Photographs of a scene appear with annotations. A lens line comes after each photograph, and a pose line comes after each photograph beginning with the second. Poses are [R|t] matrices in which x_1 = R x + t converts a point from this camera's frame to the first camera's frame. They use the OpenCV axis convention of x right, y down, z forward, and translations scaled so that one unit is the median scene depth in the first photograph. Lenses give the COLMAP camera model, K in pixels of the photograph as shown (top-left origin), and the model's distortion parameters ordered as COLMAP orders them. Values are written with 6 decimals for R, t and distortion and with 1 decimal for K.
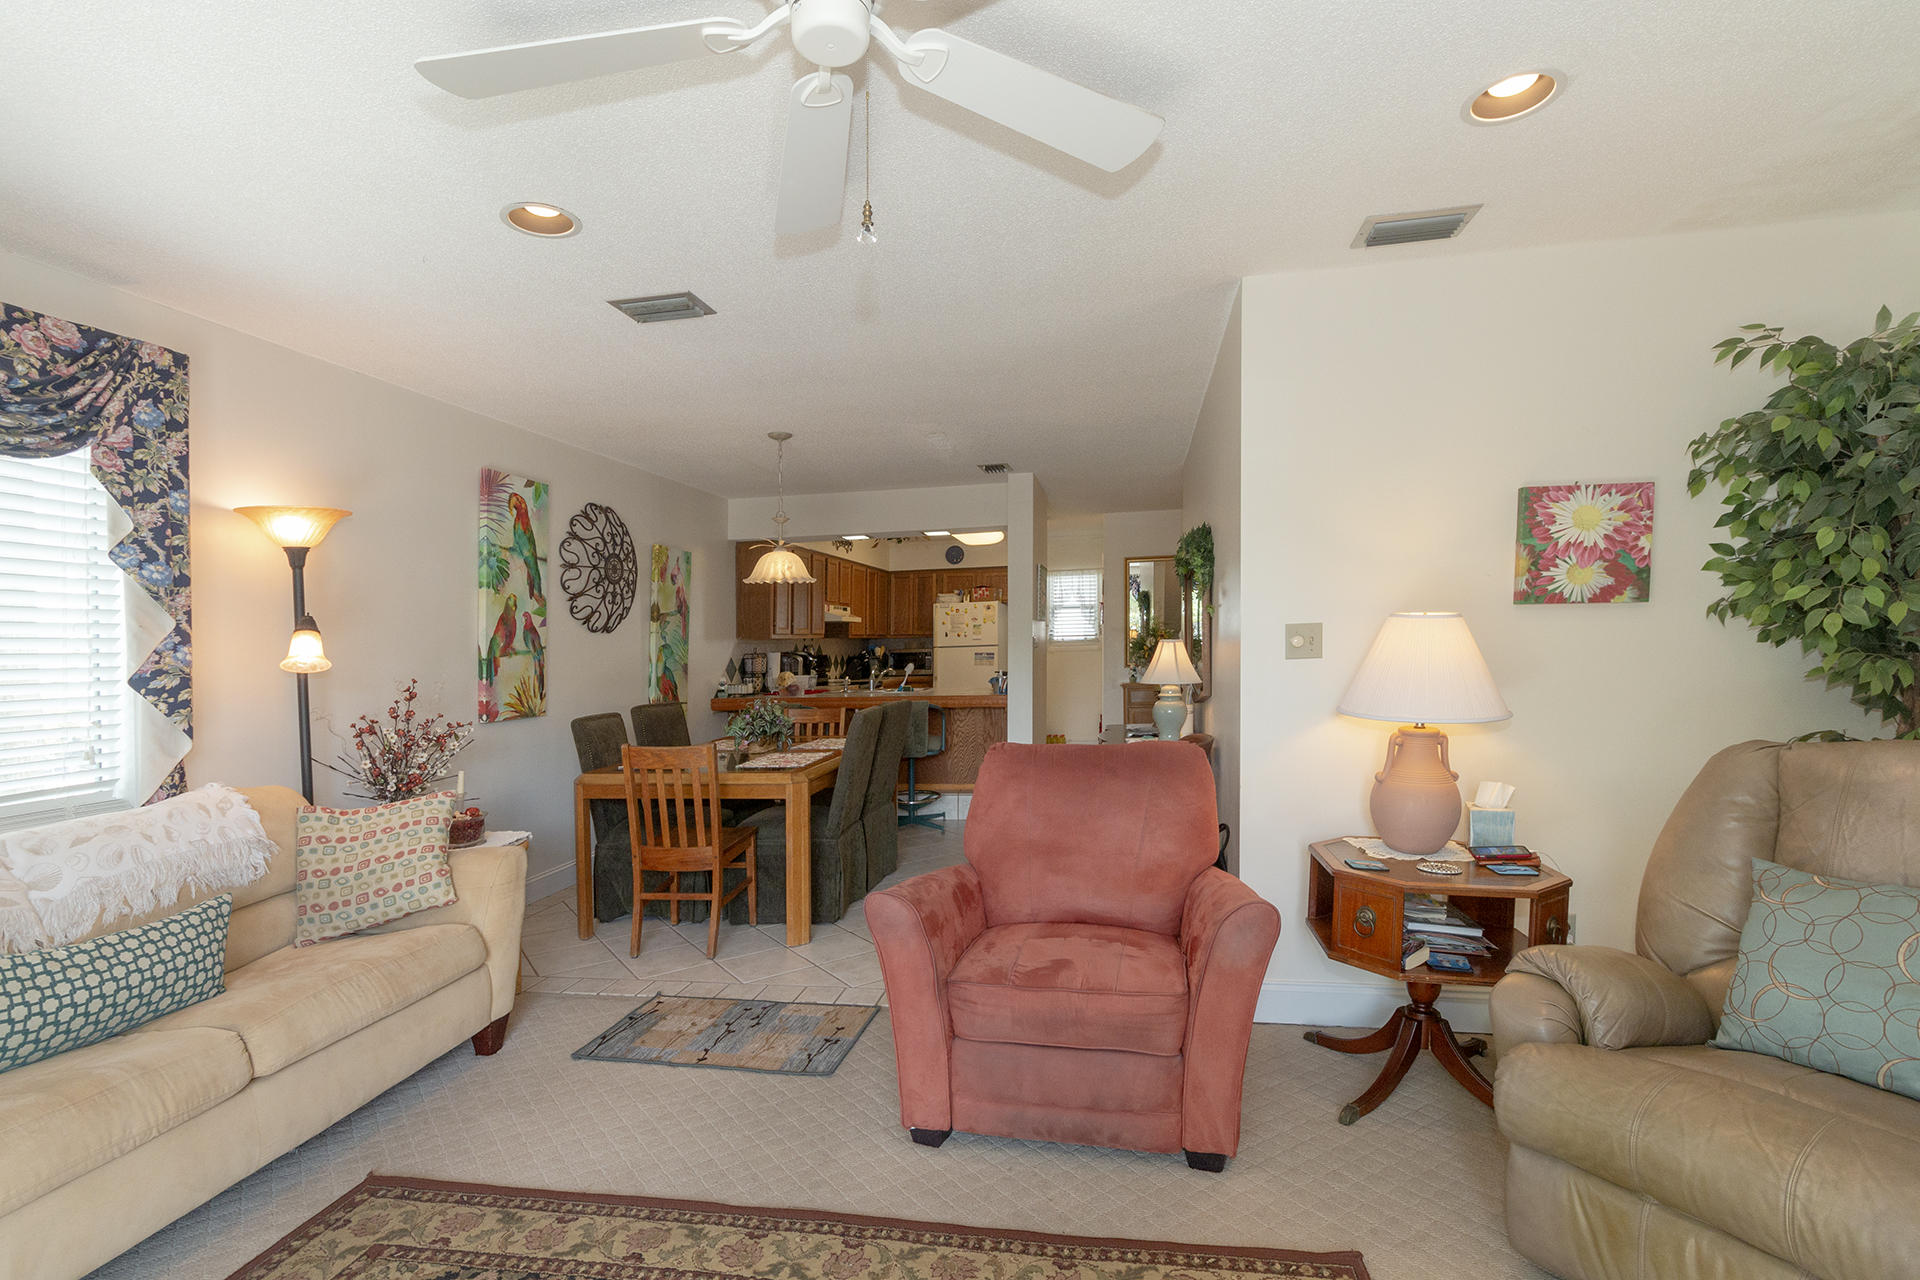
lens RADIAL K [[899.6, 0, 960.0], [0, 899.6, 640.0], [0, 0, 1]] dist [0.002277, 0.000499]
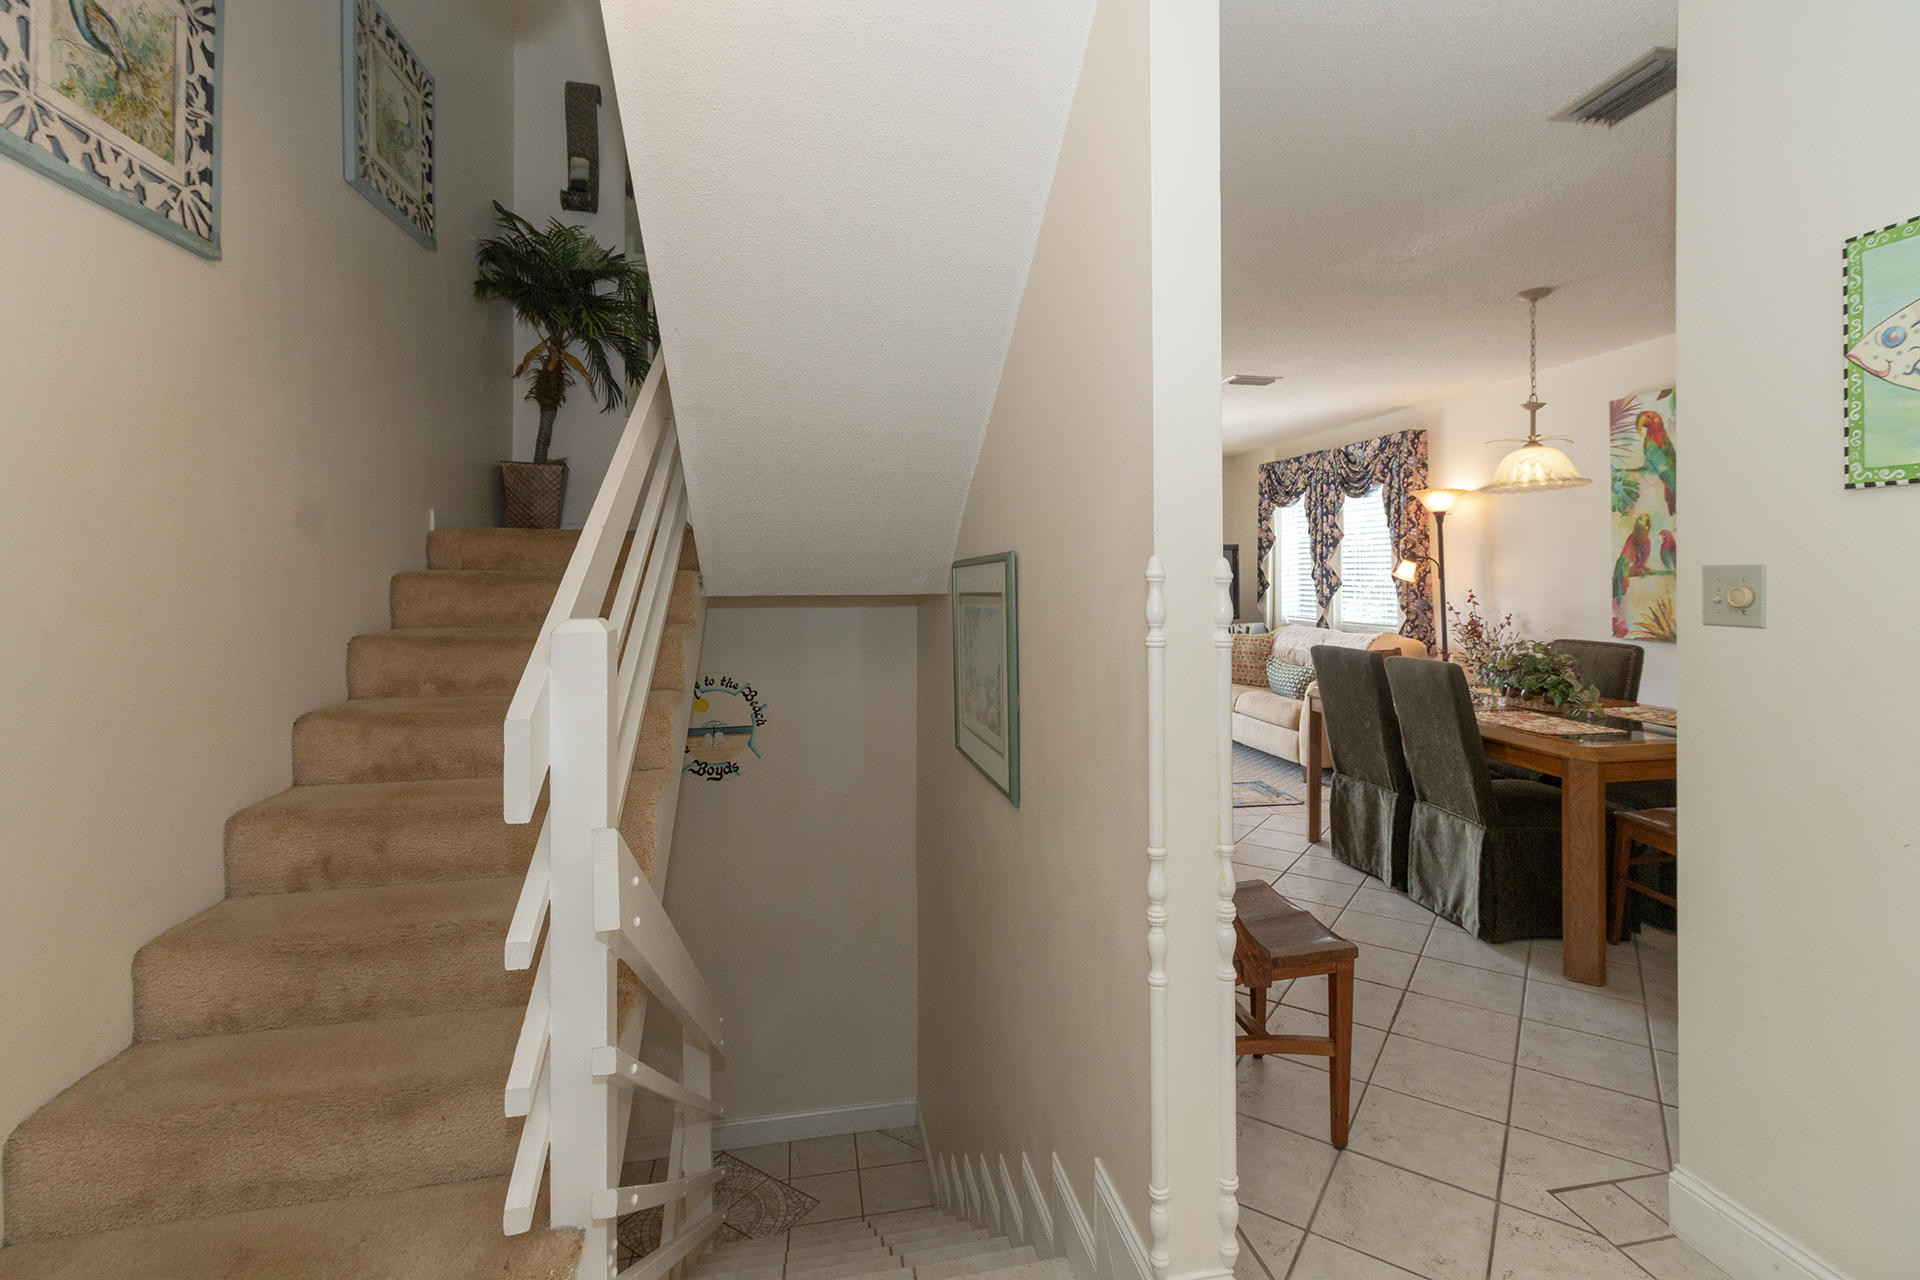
lens RADIAL K [[895.3, 0, 981.7], [0, 895.3, 564.1], [0, 0, 1]] dist [0.000674, 0.000040]
pose [[-0.929733, 0.017721, -0.367807, 0.540798], [0.020858, 0.999772, -0.004555, -0.005962], [0.367643, -0.011906, -0.929891, 1.623030]]
